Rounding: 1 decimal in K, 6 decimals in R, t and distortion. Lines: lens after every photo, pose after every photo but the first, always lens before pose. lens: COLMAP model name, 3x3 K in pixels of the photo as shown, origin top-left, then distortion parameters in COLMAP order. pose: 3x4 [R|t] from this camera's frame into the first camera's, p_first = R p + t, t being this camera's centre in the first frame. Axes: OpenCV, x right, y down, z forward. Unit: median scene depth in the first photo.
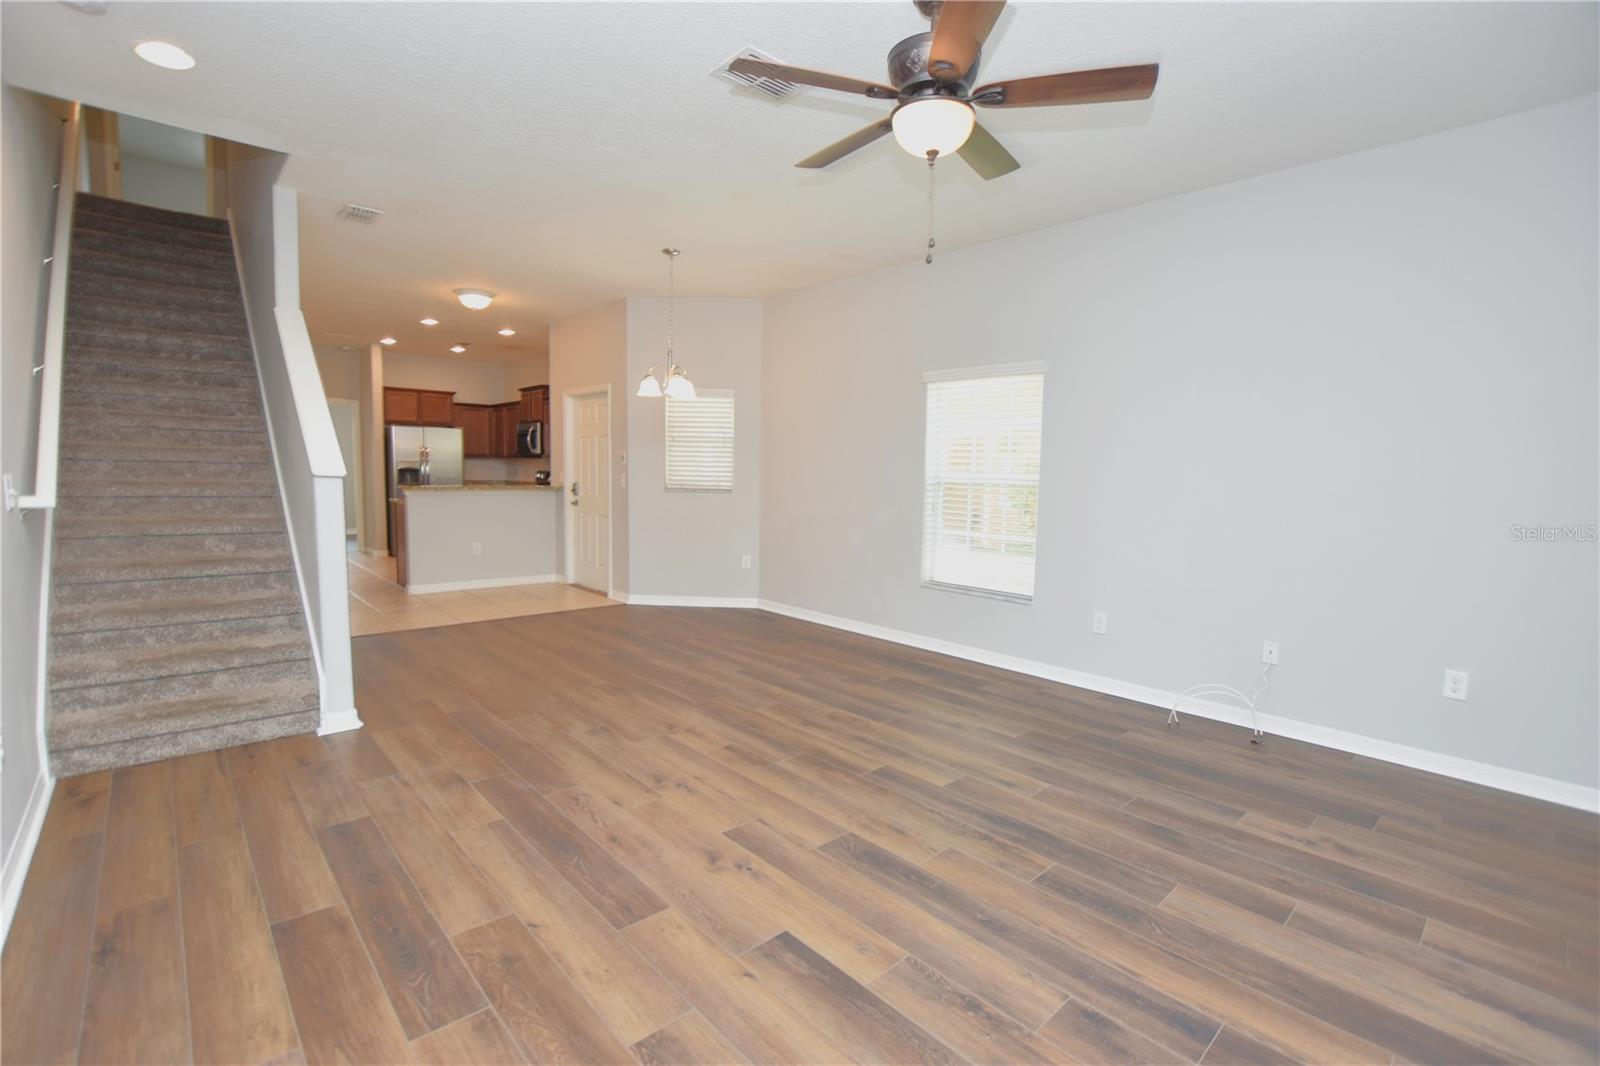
lens RADIAL K [[713.8, 0, 797.0], [0, 713.8, 534.6], [0, 0, 1]] dist [-0.030004, 0.004107]
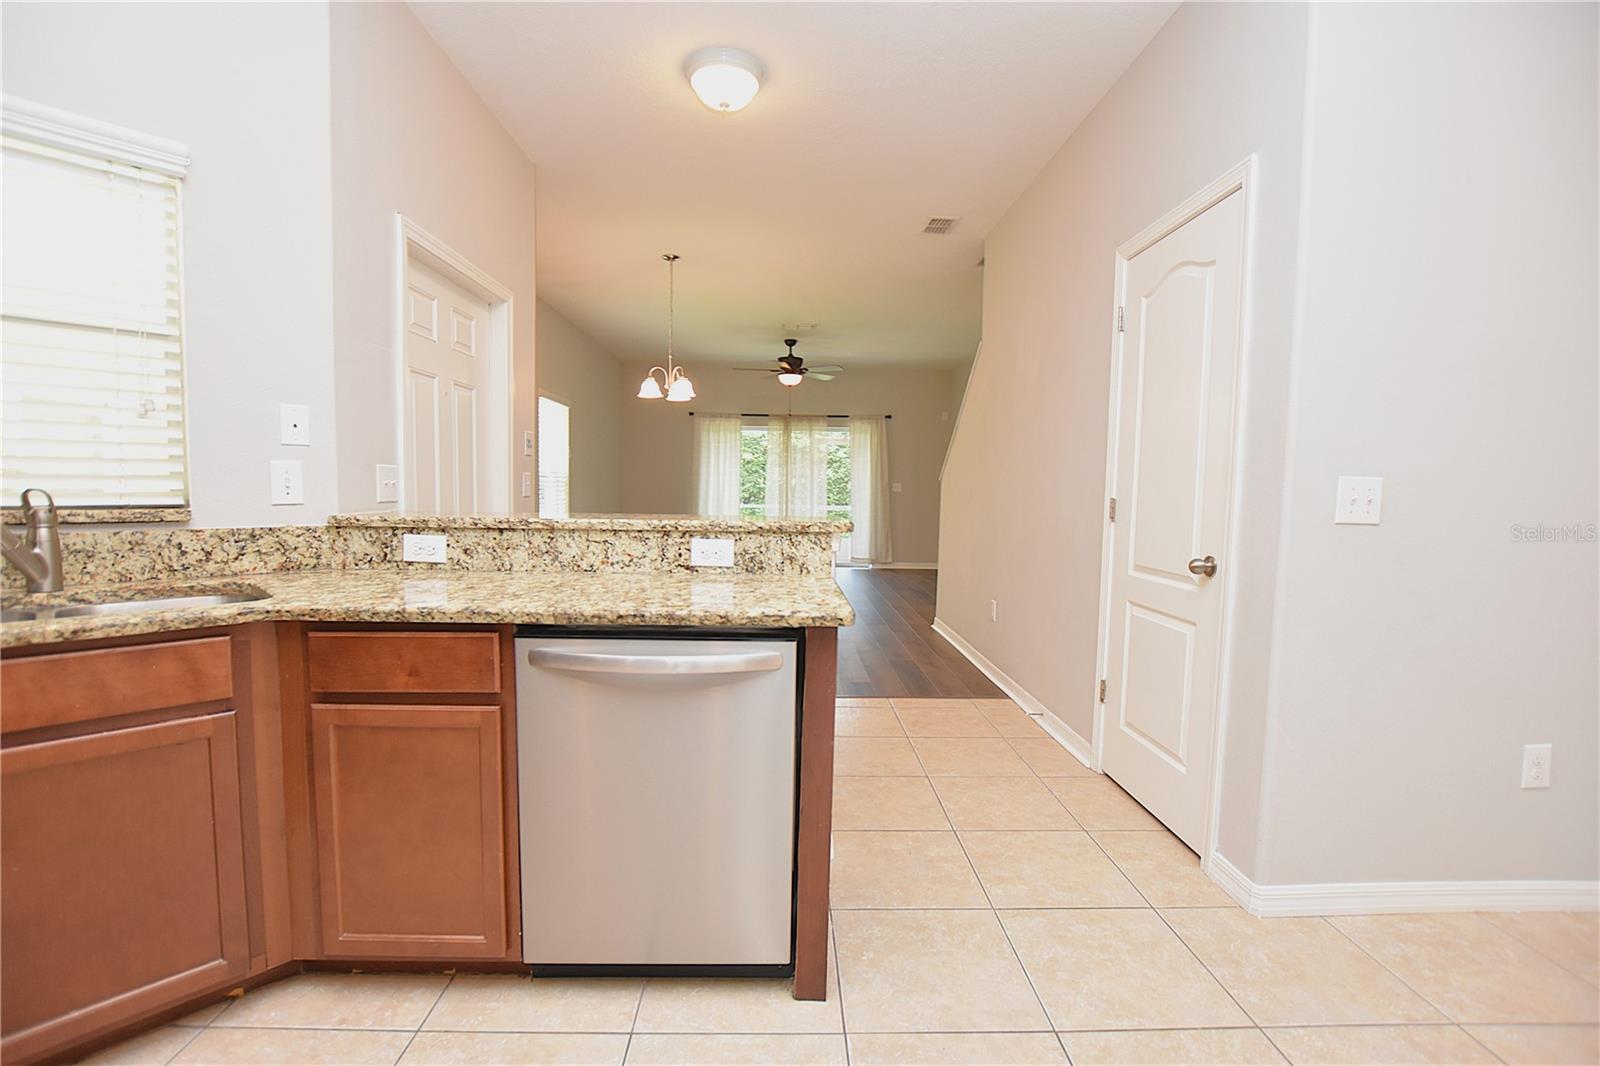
lens RADIAL K [[713.8, 0, 797.0], [0, 713.8, 534.6], [0, 0, 1]] dist [-0.030004, 0.004107]
pose [[-0.752454, -0.081381, 0.653597, -1.245516], [0.025229, 0.988048, 0.152068, -0.187558], [-0.658161, 0.130914, -0.741408, 2.073575]]
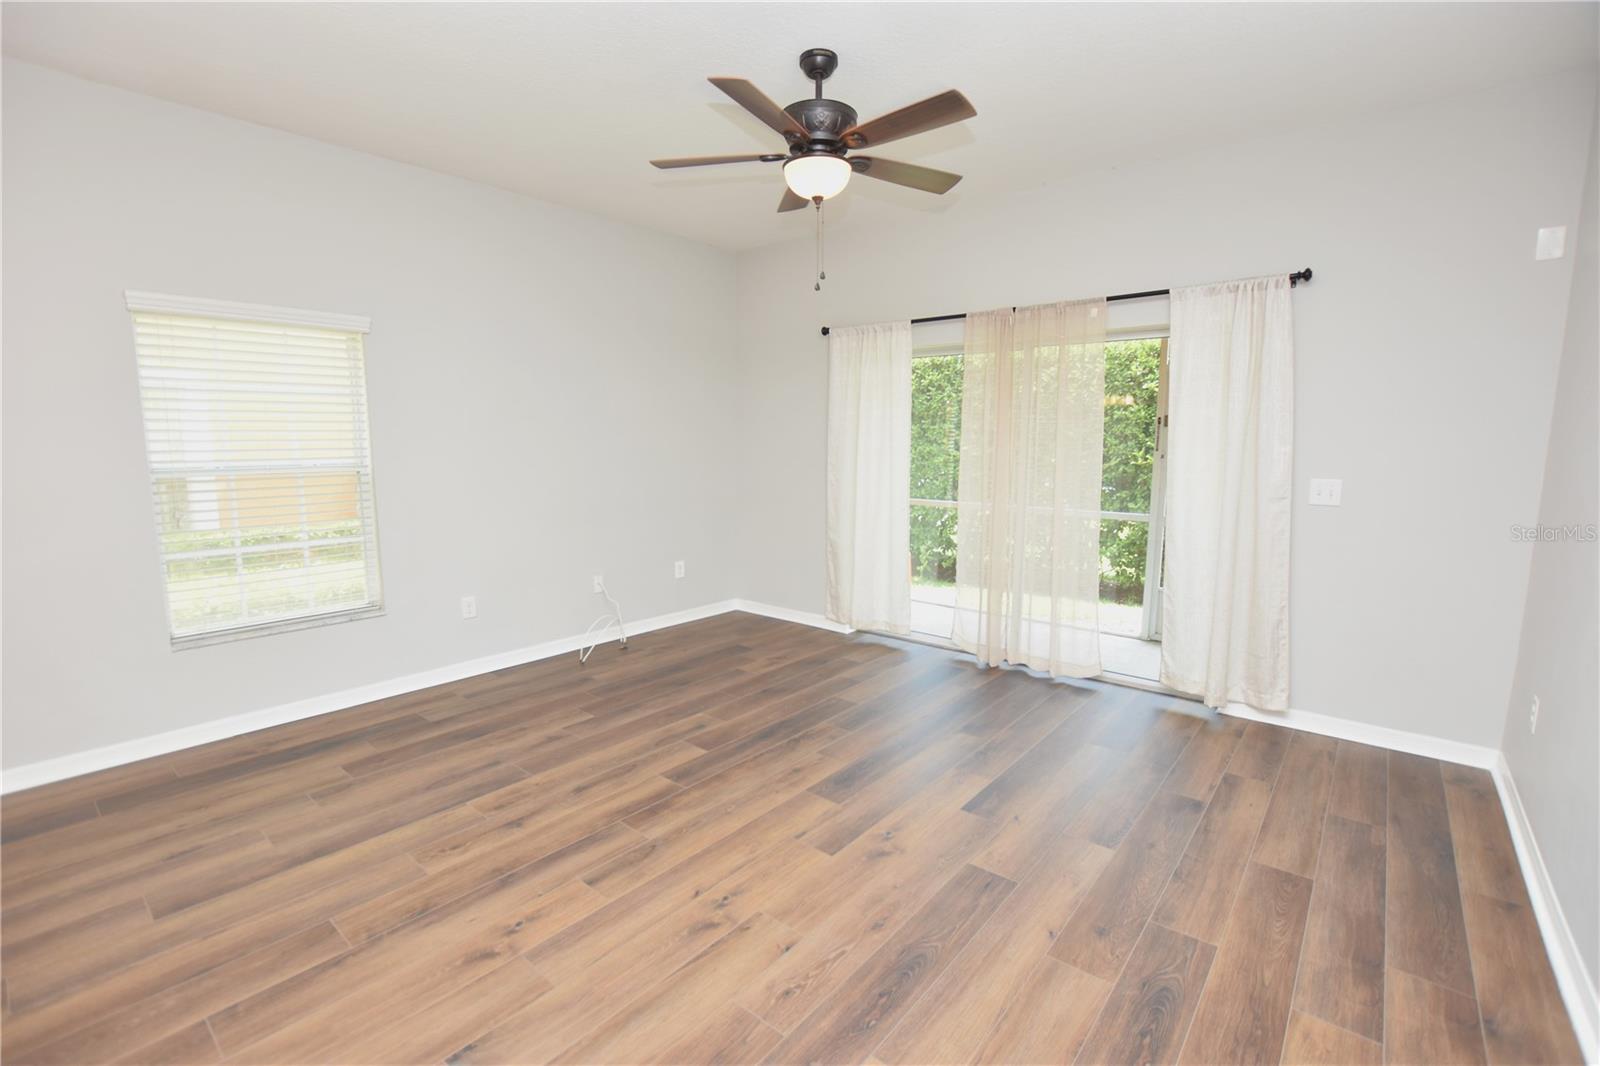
lens RADIAL K [[713.8, 0, 797.0], [0, 713.8, 534.6], [0, 0, 1]] dist [-0.030004, 0.004107]
pose [[-0.129412, -0.154442, 0.979490, -0.594981], [0.084663, 0.982468, 0.166097, -0.100890], [-0.987970, 0.104421, -0.114068, 0.685484]]
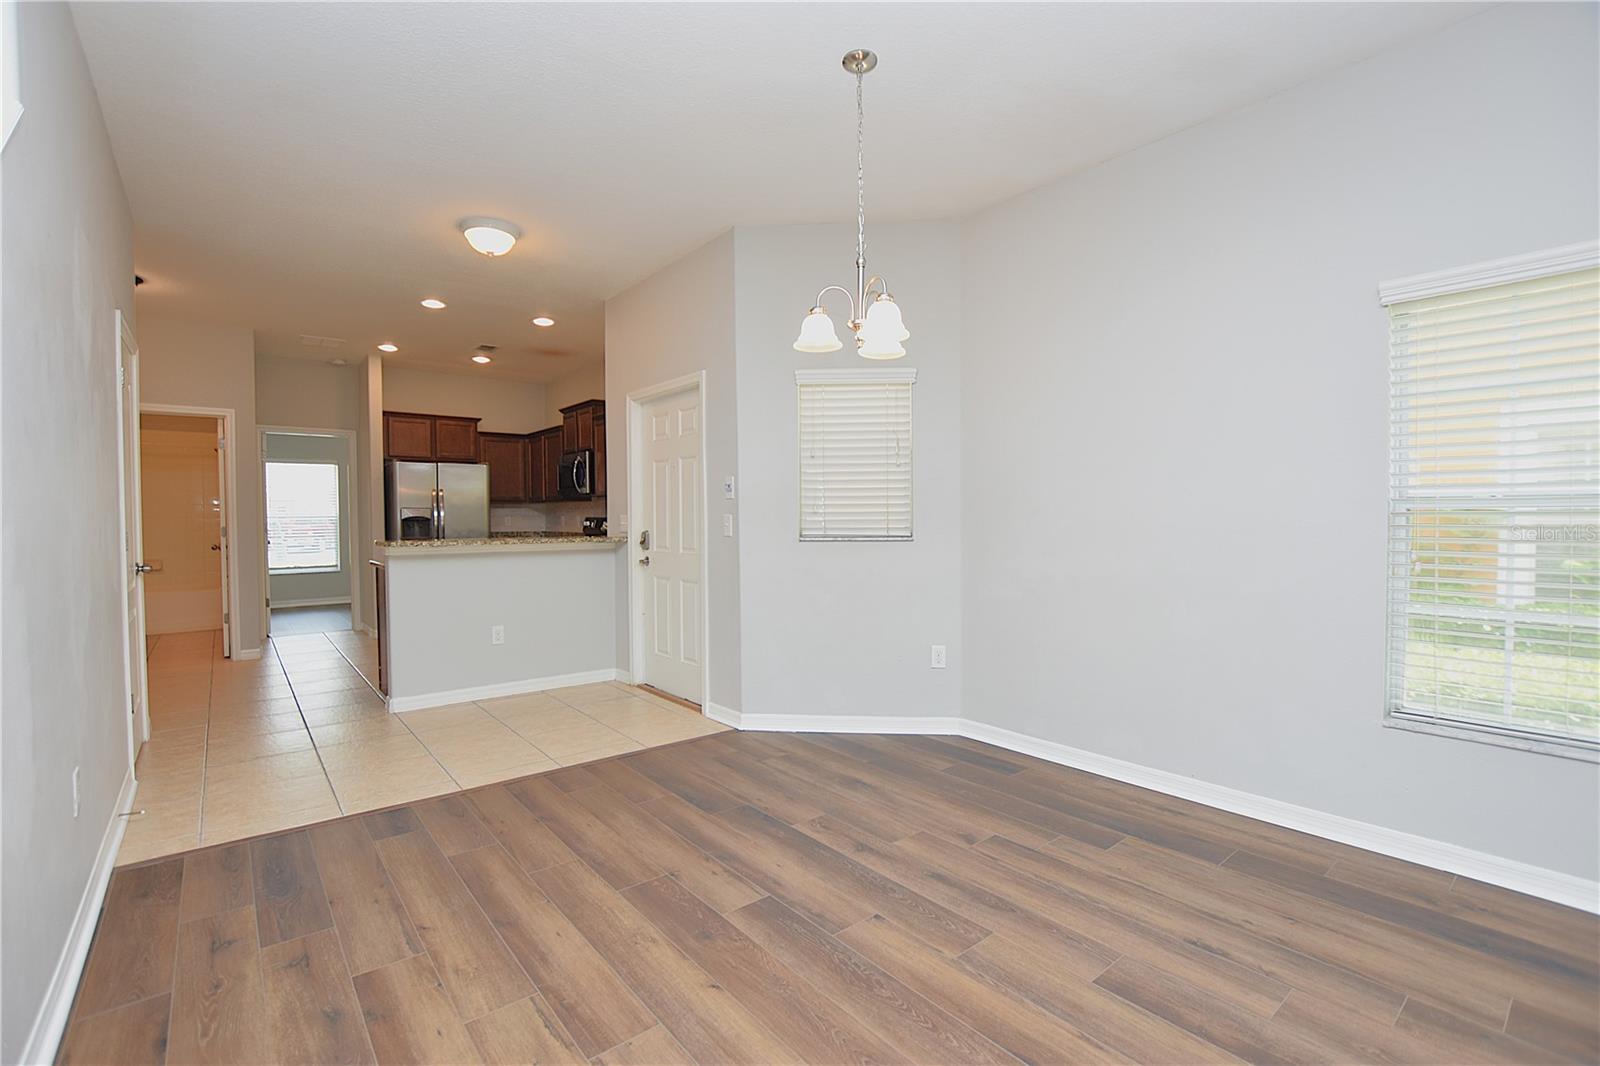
lens RADIAL K [[713.8, 0, 797.0], [0, 713.8, 534.6], [0, 0, 1]] dist [-0.030004, 0.004107]
pose [[0.998185, -0.025474, -0.054565, -0.248755], [0.021907, 0.997644, -0.065005, -0.043128], [0.056092, 0.063692, 0.996392, 0.645471]]
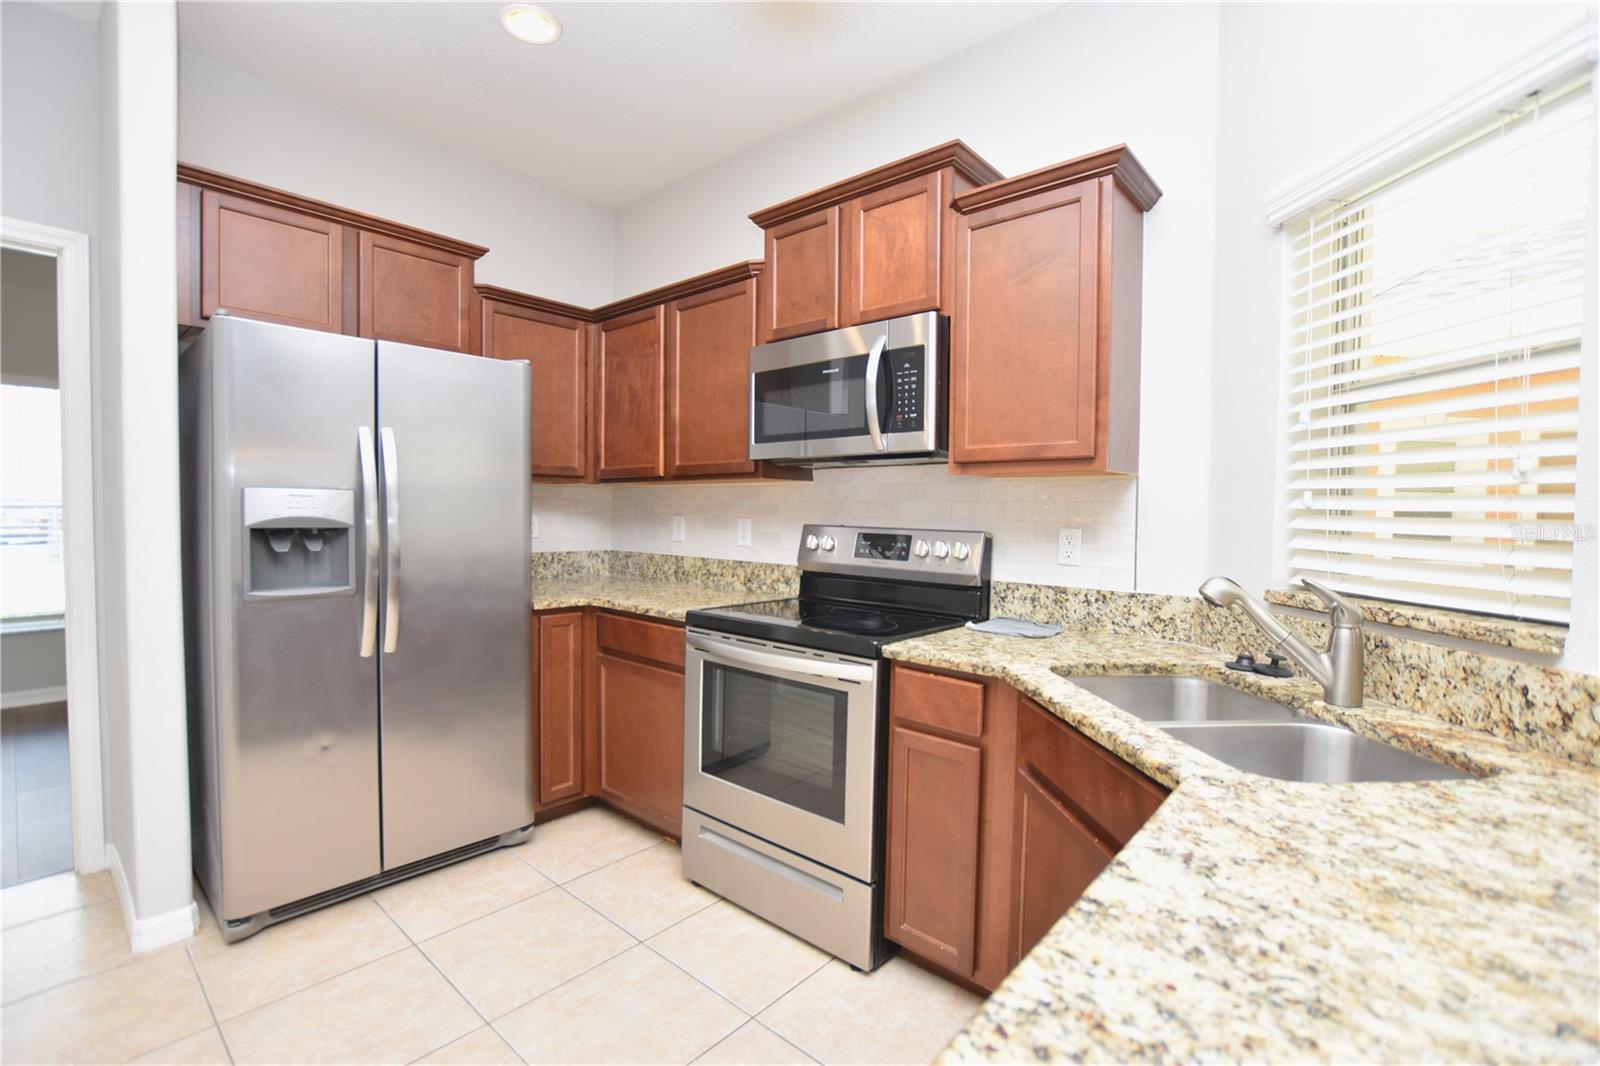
lens RADIAL K [[713.8, 0, 797.0], [0, 713.8, 534.6], [0, 0, 1]] dist [-0.030004, 0.004107]
pose [[0.994200, -0.013382, 0.106707, -0.967266], [0.019175, 0.998387, -0.053446, -0.173861], [-0.105820, 0.055182, 0.992853, 1.770012]]
